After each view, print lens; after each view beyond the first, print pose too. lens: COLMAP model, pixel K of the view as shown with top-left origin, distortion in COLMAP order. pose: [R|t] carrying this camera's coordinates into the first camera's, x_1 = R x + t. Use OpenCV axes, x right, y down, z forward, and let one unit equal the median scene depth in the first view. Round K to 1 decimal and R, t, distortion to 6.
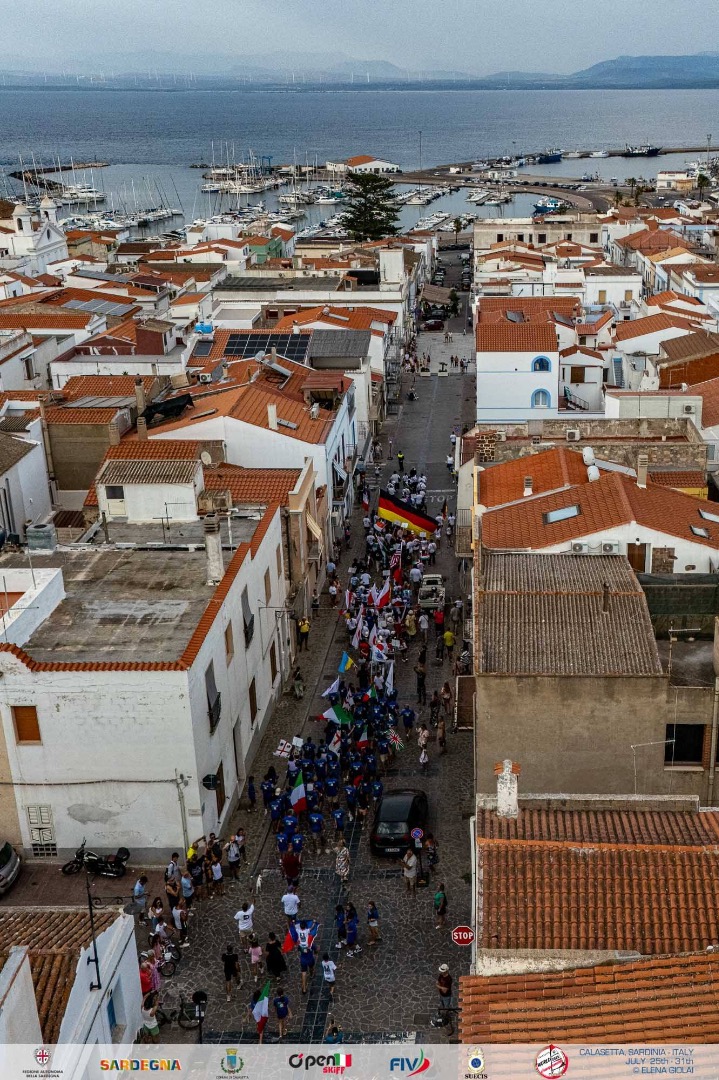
lens RADIAL K [[1116.9, 0, 484.4], [0, 1116.9, 503.5], [0, 0, 1]] dist [0.146800, -0.342548]
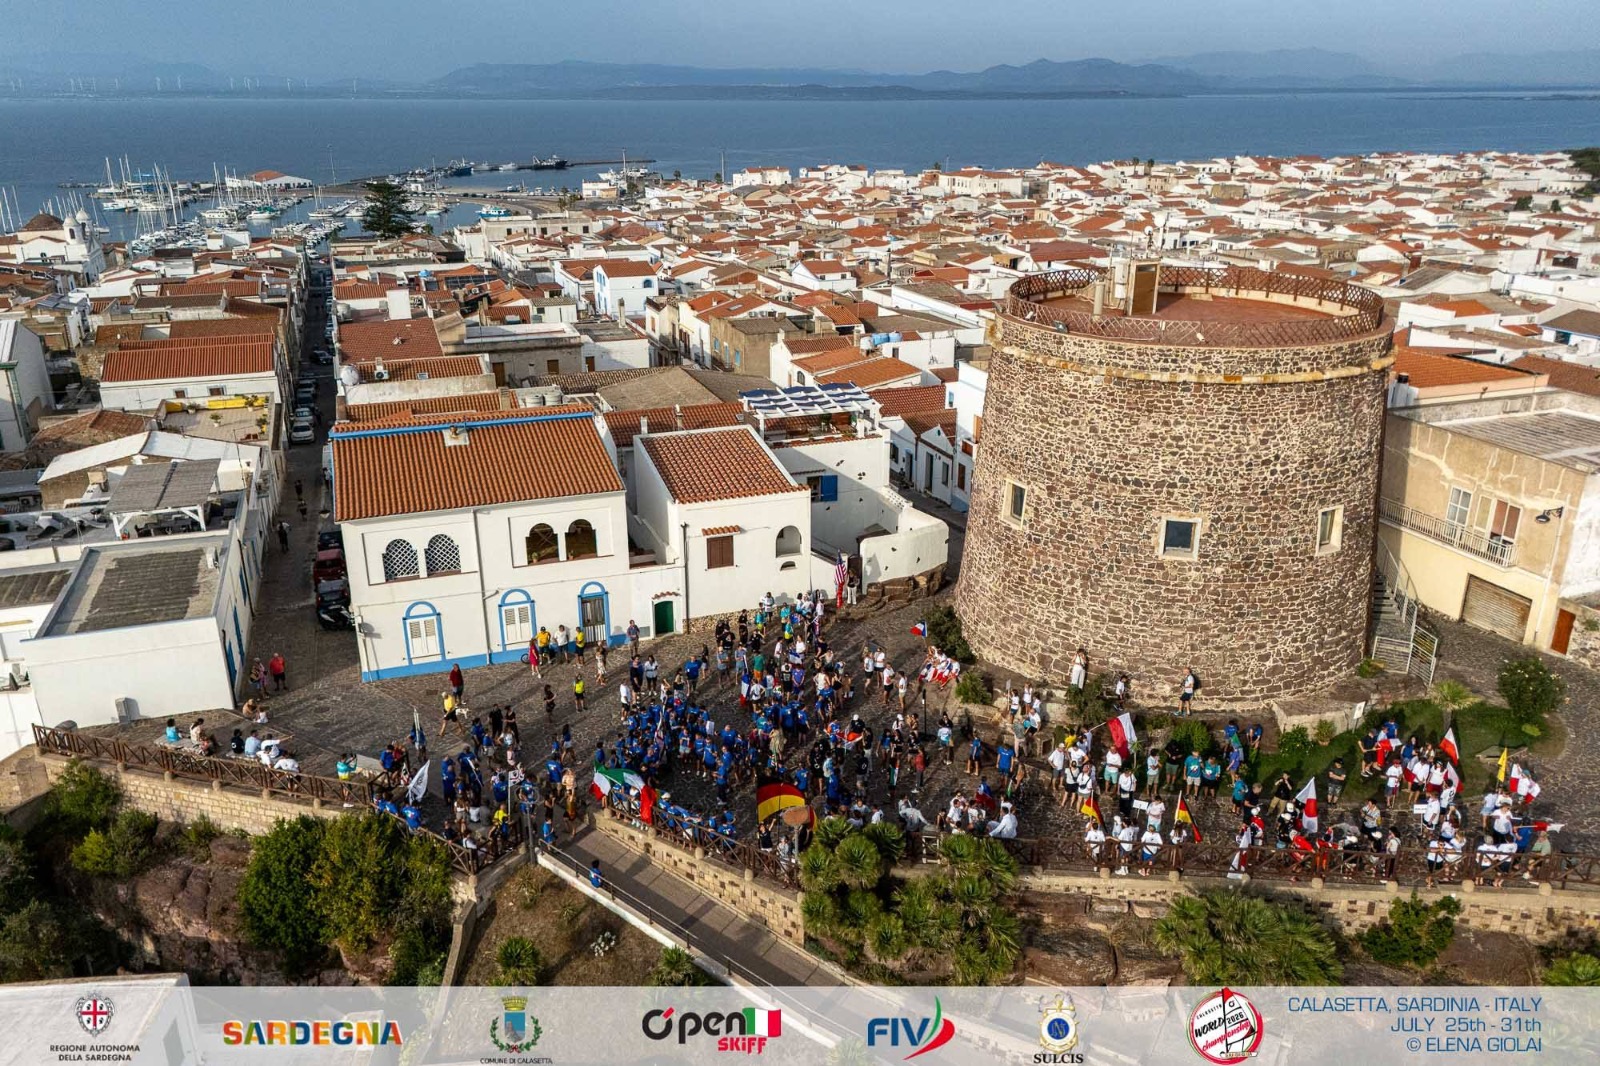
lens RADIAL K [[1180.8, 0, 802.8], [0, 1180.8, 517.5], [0, 0, 1]] dist [0.038608, -0.009905]
pose [[0.935501, -0.116821, 0.333453, -0.305291], [0.121053, 0.992613, 0.008135, 0.200450], [-0.331940, 0.032755, 0.942732, -0.624472]]
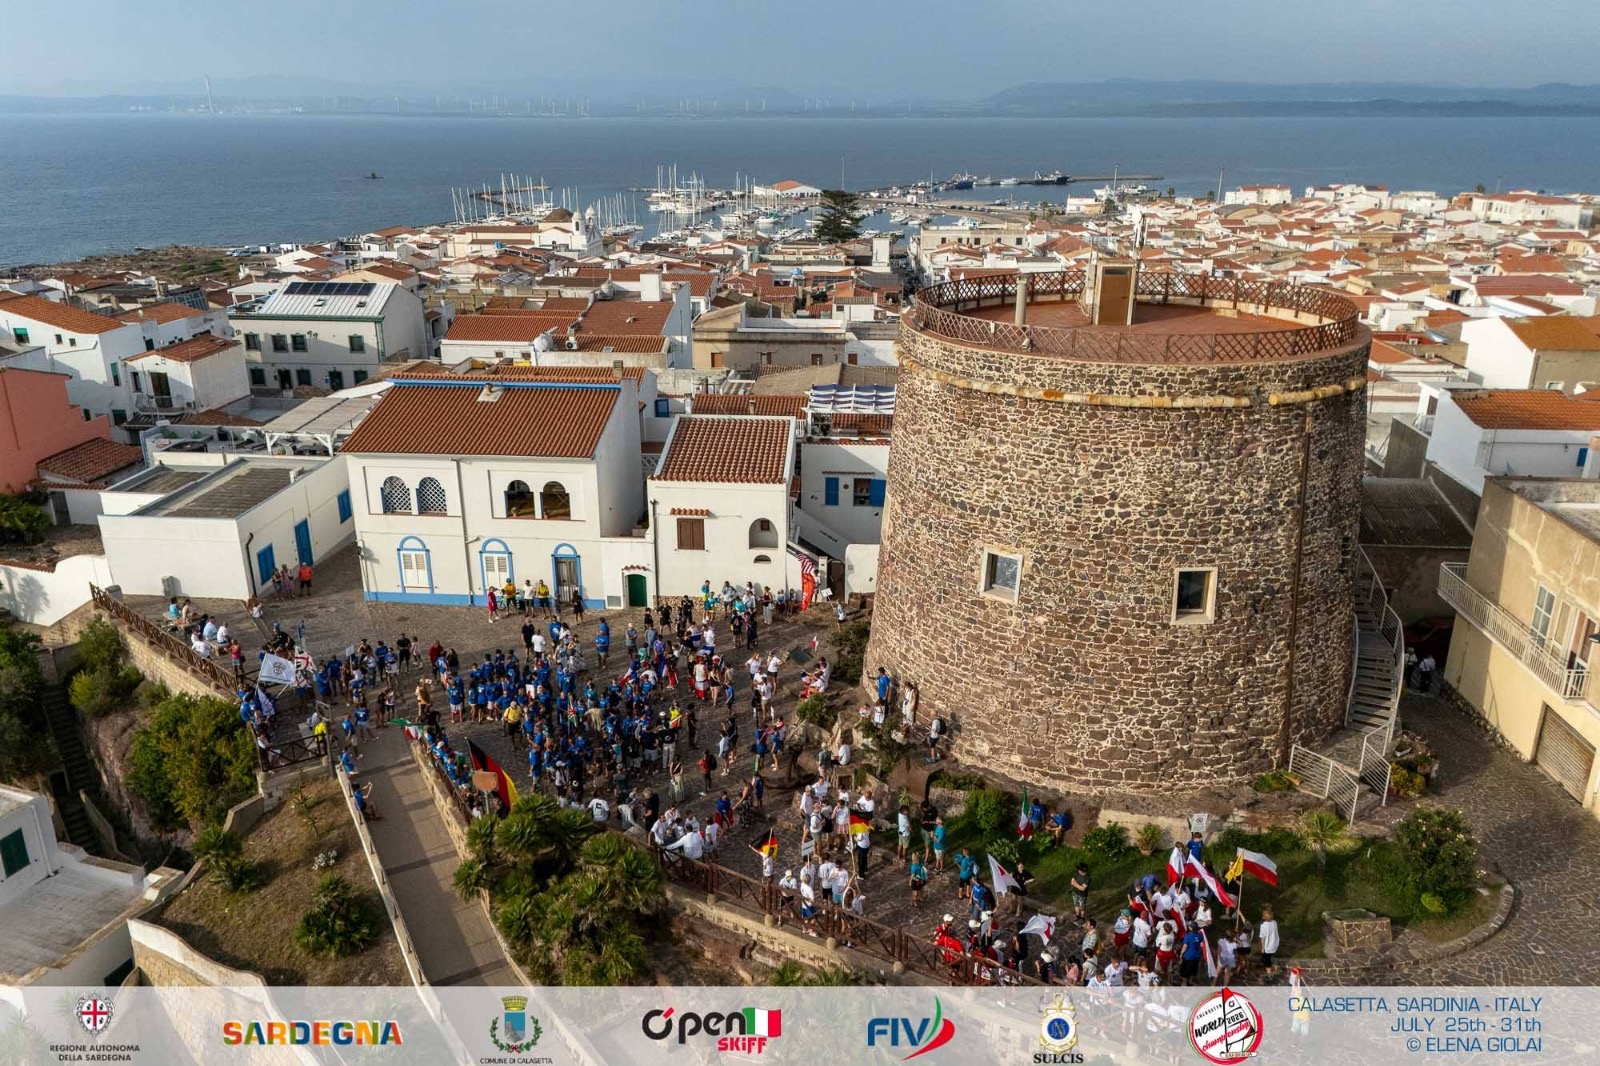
lens RADIAL K [[1176.7, 0, 803.2], [0, 1176.7, 521.3], [0, 0, 1]] dist [0.073301, -0.080676]
pose [[0.997975, 0.025561, -0.058246, -0.114089], [-0.026845, 0.999411, -0.021357, 0.217141], [0.057666, 0.022877, 0.998074, -0.635098]]
